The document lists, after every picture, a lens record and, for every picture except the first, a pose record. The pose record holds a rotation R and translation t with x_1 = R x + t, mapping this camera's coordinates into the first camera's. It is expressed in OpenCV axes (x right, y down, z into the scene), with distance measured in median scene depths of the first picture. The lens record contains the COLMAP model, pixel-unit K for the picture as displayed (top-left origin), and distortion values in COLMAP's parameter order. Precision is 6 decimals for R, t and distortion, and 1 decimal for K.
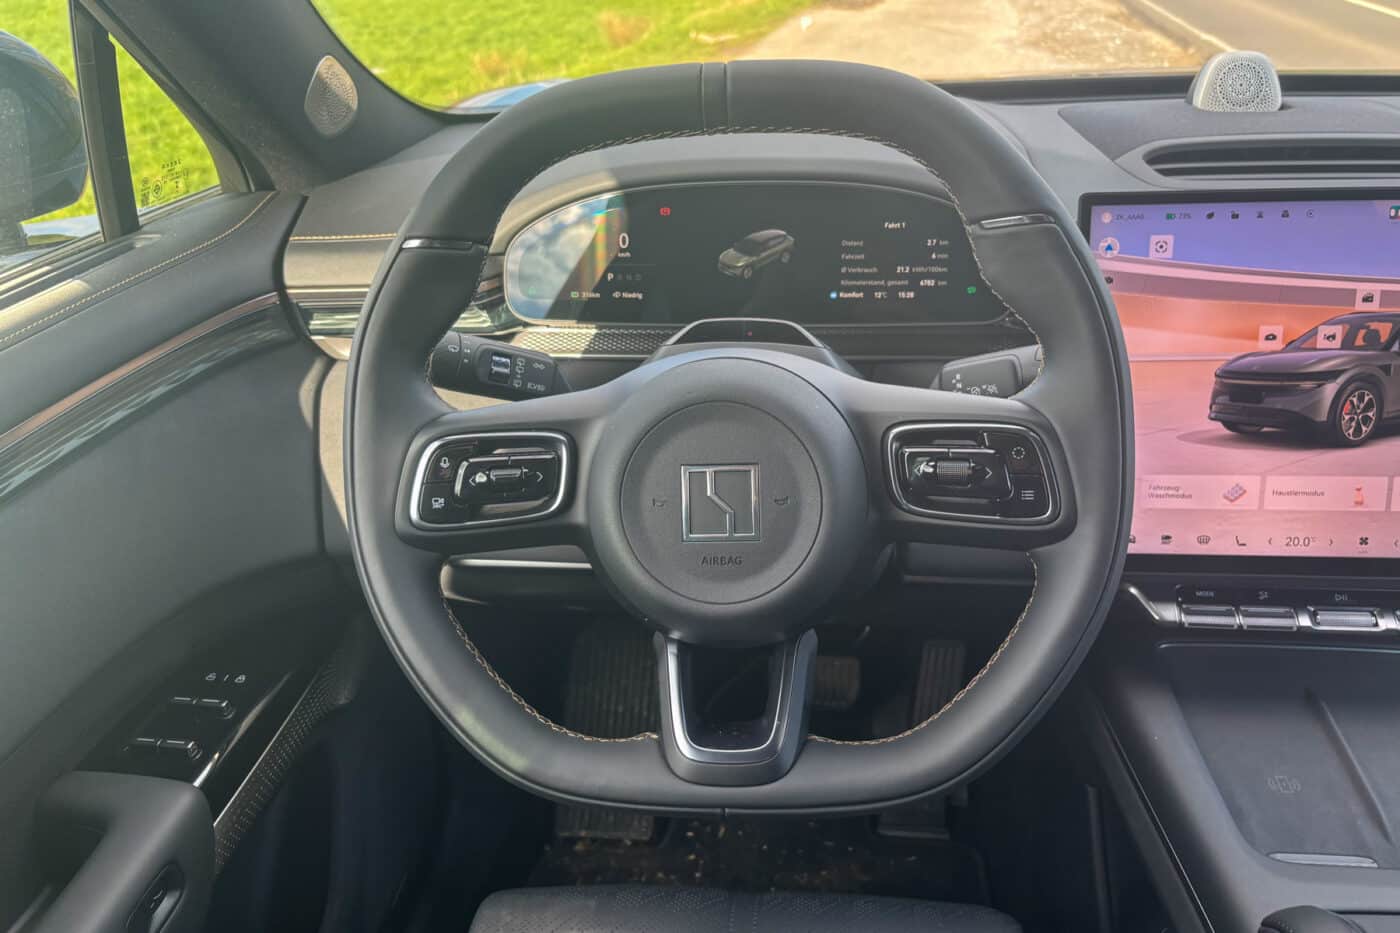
lens RADIAL K [[900.5, 0, 700.0], [0, 900.5, 466.5], [0, 0, 1]] dist [0.012405, -0.000652]
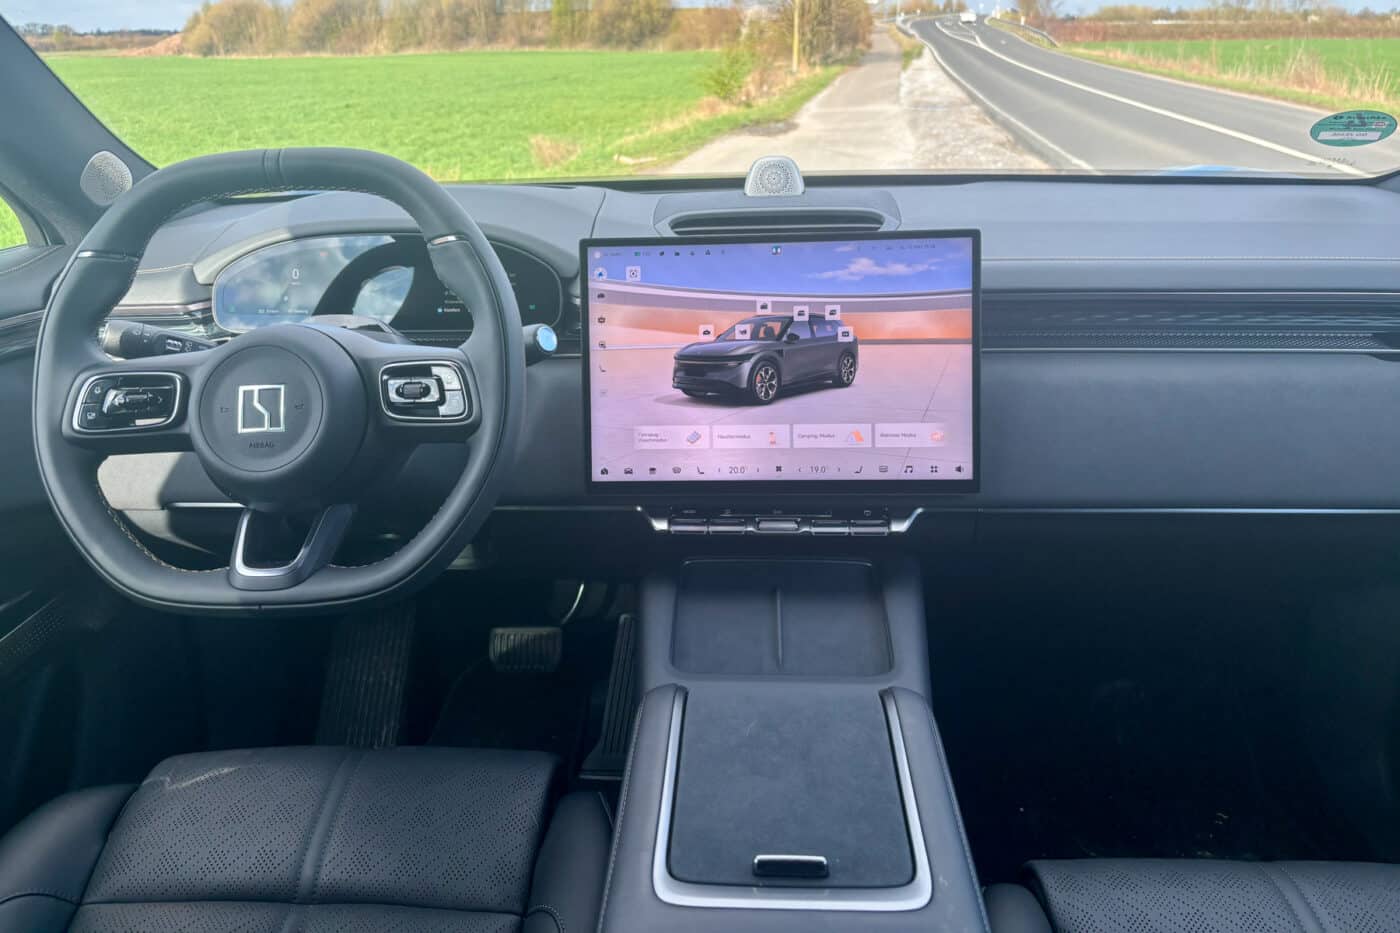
lens RADIAL K [[920.8, 0, 700.0], [0, 920.8, 466.5], [0, 0, 1]] dist [0.065185, -0.073563]
pose [[0.999427, -0.004297, 0.033572, 0.553653], [0.008504, 0.991967, -0.126214, 0.267123], [-0.032760, 0.126428, 0.991435, -0.486170]]
